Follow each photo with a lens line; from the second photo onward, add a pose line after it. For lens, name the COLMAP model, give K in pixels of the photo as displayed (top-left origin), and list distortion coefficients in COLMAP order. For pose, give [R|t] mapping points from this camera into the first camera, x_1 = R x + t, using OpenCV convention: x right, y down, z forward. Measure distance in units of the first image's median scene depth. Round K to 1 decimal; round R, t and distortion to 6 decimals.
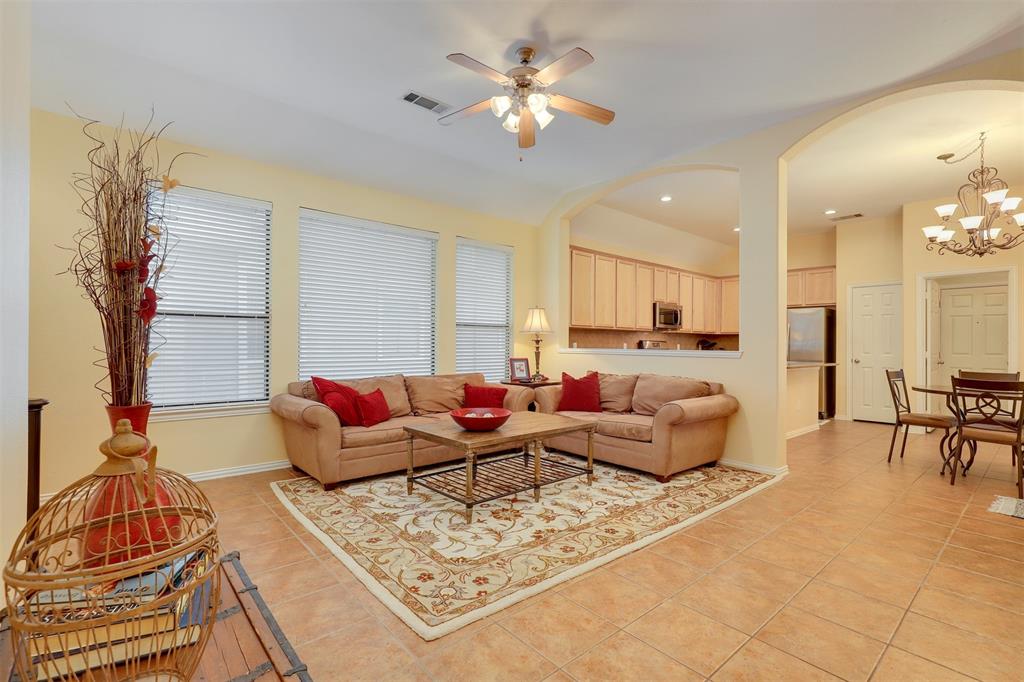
lens RADIAL K [[464.2, 0, 514.3], [0, 464.2, 344.8], [0, 0, 1]] dist [0.000980, -0.000229]
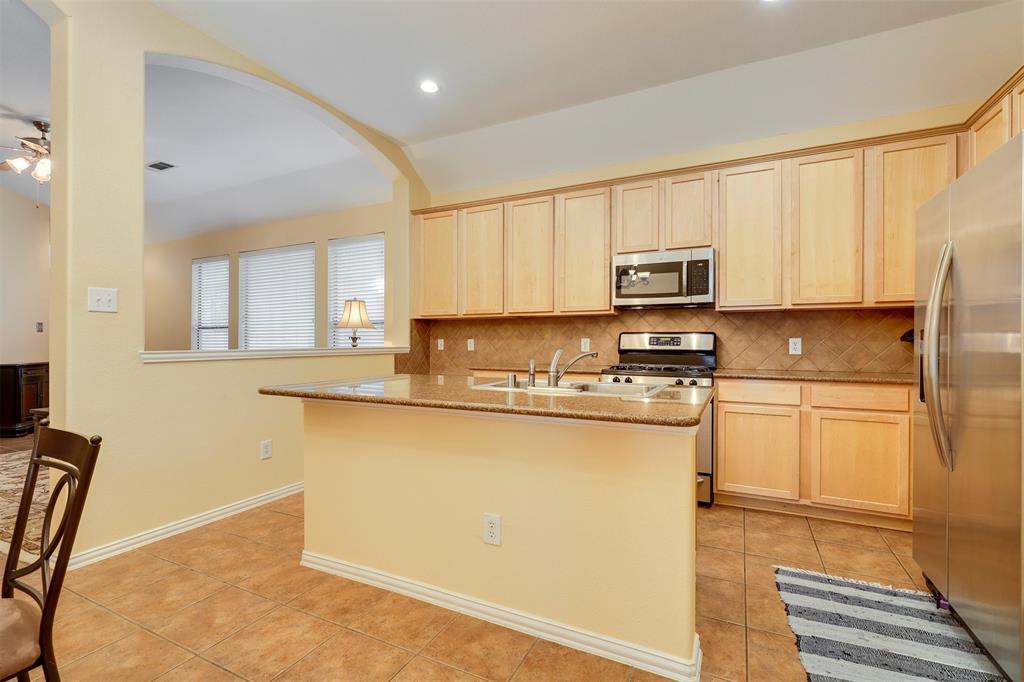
lens RADIAL K [[462.4, 0, 512.0], [0, 462.4, 341.0], [0, 0, 1]] dist [0.000679, -0.000241]
pose [[0.391047, -0.009916, -0.920317, 1.454537], [0.003118, 0.999950, -0.009449, 0.009490], [0.920365, 0.000825, 0.391059, 1.420748]]
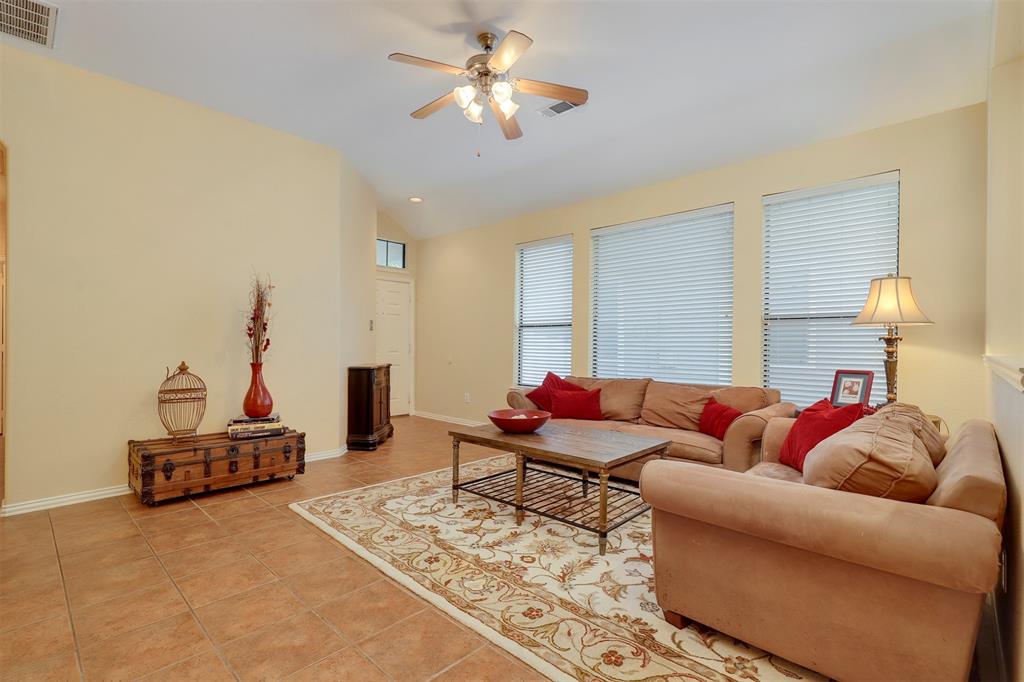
lens RADIAL K [[477.6, 0, 514.6], [0, 477.6, 341.3], [0, 0, 1]] dist [0.000770, 0.000481]
pose [[0.099080, -0.013192, -0.994992, 0.828818], [-0.009696, 0.999852, -0.014222, 0.008095], [0.995032, 0.011056, 0.098938, 0.796797]]
